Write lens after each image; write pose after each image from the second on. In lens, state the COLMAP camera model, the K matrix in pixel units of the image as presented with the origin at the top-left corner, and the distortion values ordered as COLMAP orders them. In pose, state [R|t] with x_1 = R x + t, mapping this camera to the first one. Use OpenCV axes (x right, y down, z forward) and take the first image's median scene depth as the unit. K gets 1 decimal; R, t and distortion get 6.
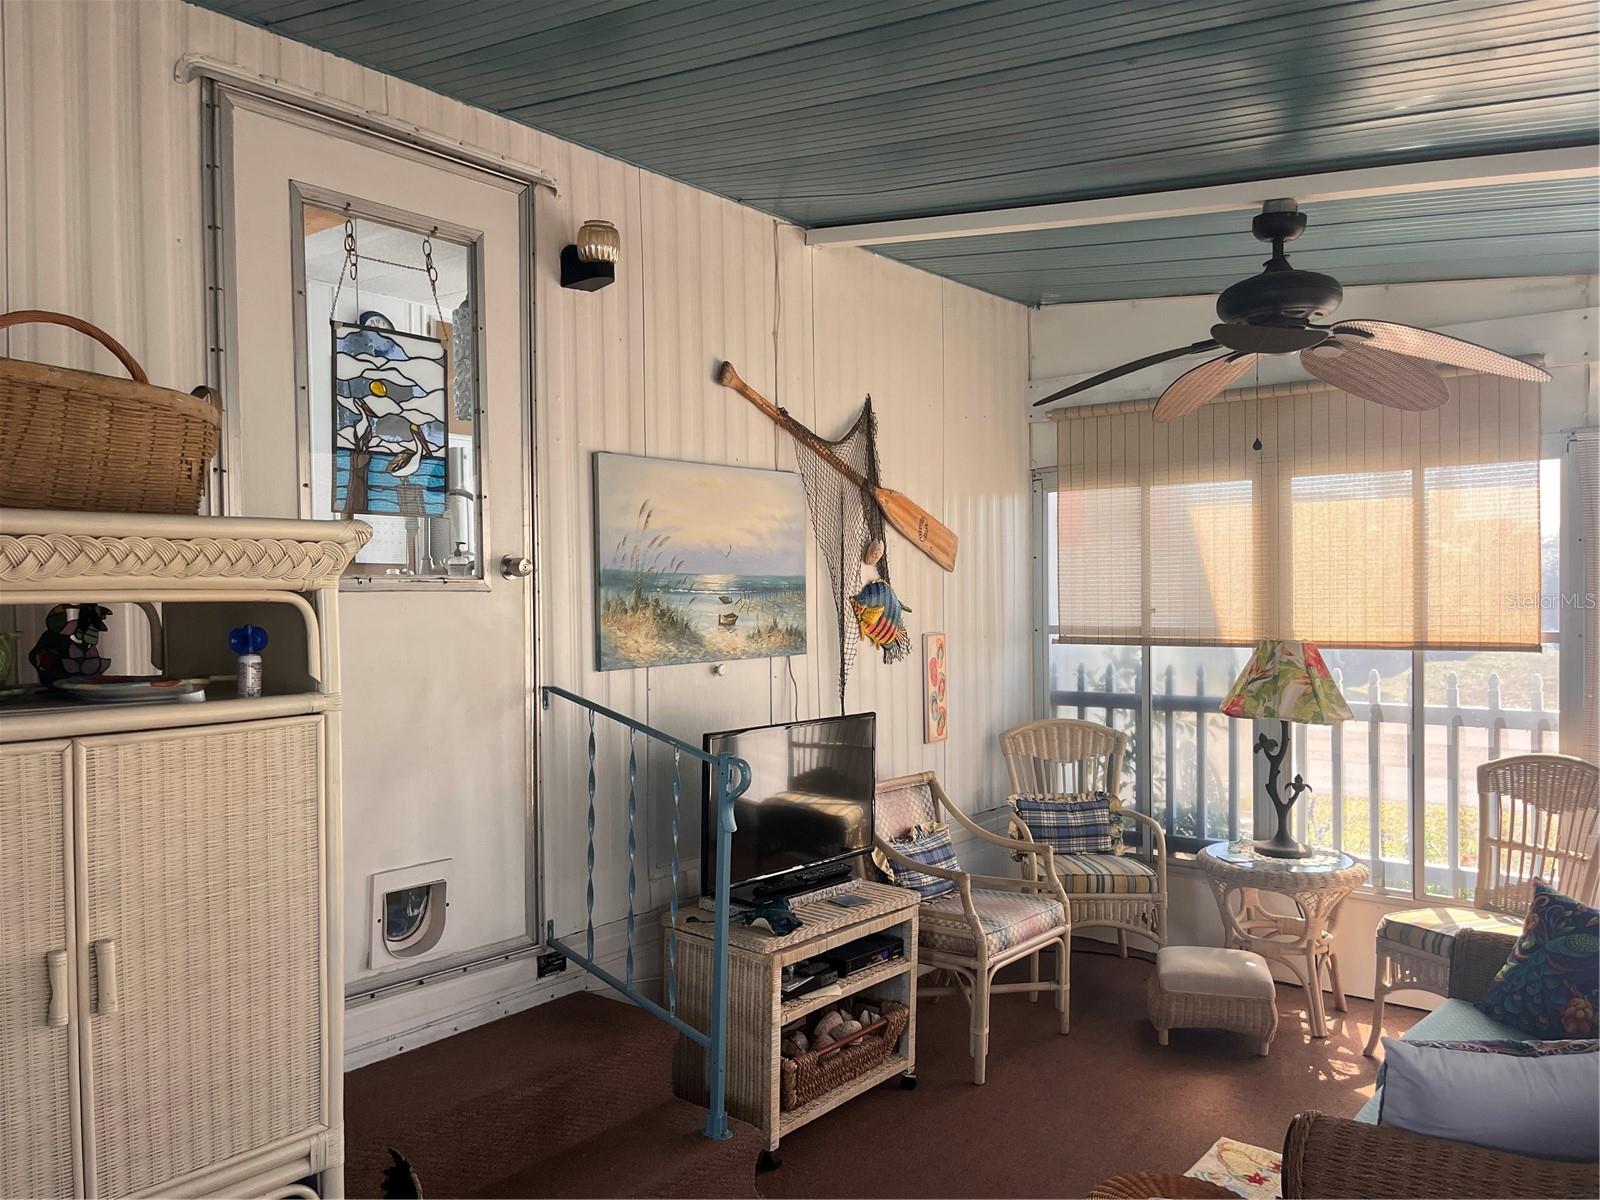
lens RADIAL K [[1233.4, 0, 797.0], [0, 1233.4, 629.9], [0, 0, 1]] dist [0.073051, -0.092920]
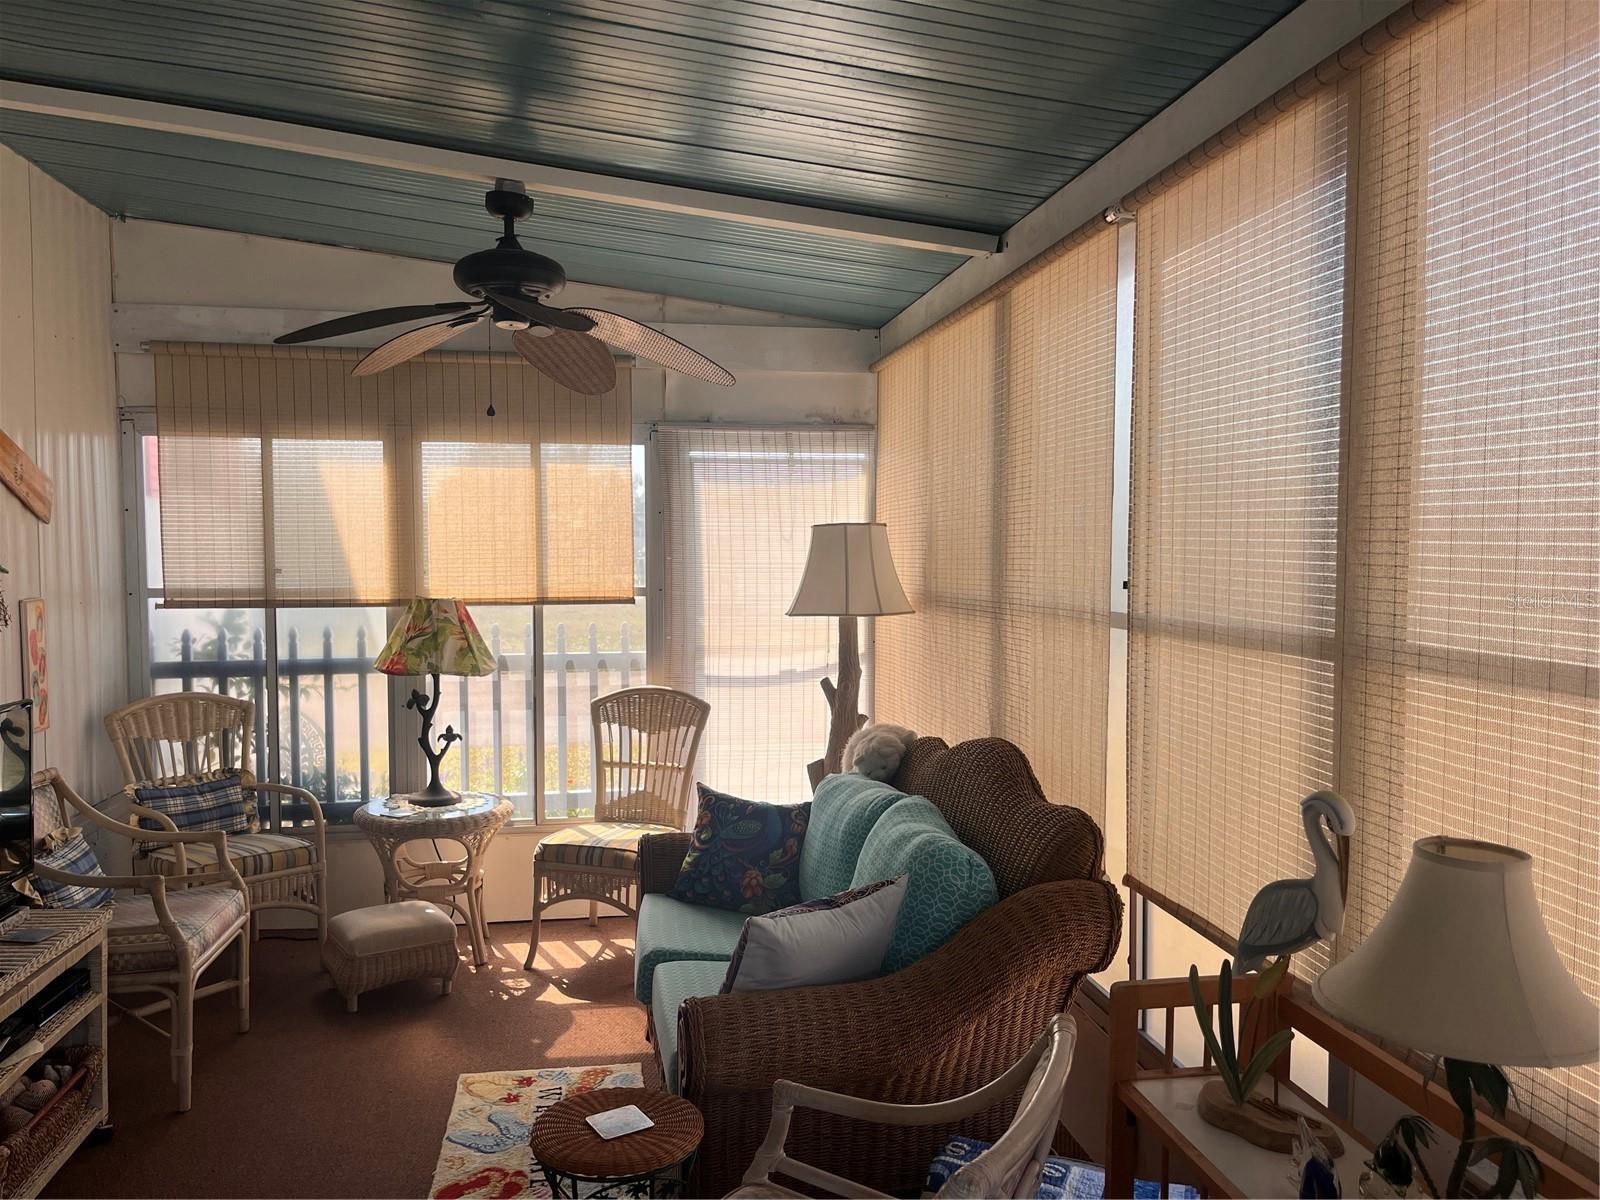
lens RADIAL K [[1233.4, 0, 797.0], [0, 1233.4, 629.9], [0, 0, 1]] dist [0.073051, -0.092920]
pose [[0.658507, -0.039859, 0.751518, -0.198203], [0.017061, 0.999130, 0.038043, 0.000128], [-0.752381, -0.012230, 0.658615, 0.088075]]
